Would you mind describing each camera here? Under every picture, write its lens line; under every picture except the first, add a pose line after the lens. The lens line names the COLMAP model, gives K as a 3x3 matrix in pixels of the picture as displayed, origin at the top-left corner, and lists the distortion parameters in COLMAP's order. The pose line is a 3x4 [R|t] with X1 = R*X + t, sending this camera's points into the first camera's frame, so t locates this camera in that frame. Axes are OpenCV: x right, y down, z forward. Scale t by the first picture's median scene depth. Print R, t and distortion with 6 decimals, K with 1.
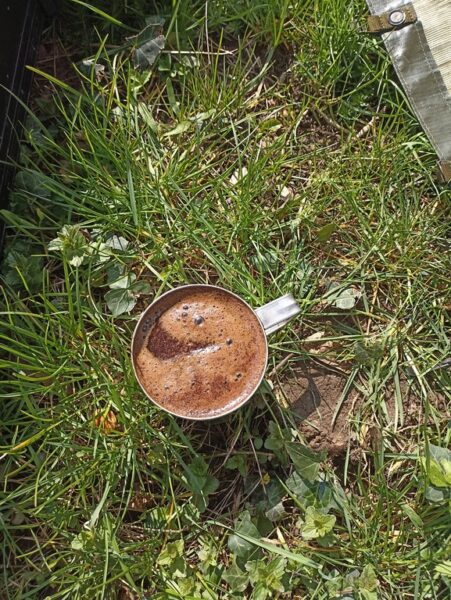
lens RADIAL K [[431.1, 0, 225.5], [0, 431.1, 300.0], [0, 0, 1]] dist [0.045782, -0.063906]
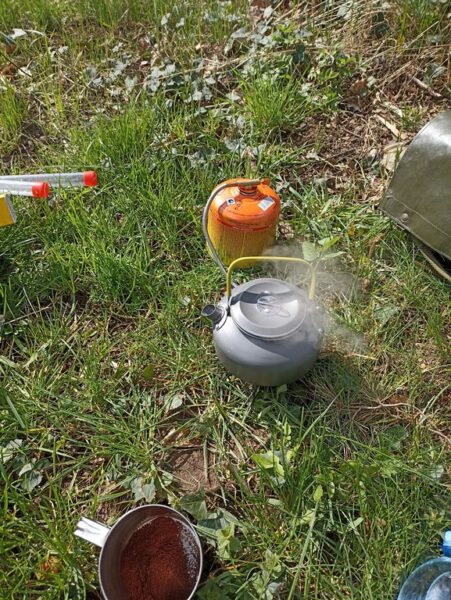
lens RADIAL K [[431.1, 0, 225.5], [0, 431.1, 300.0], [0, 0, 1]] dist [0.045782, -0.063906]
pose [[0.855932, -0.386338, 0.343690, 0.034006], [0.500499, 0.785992, -0.362929, 0.350266], [-0.129925, 0.482659, 0.866118, -0.536579]]
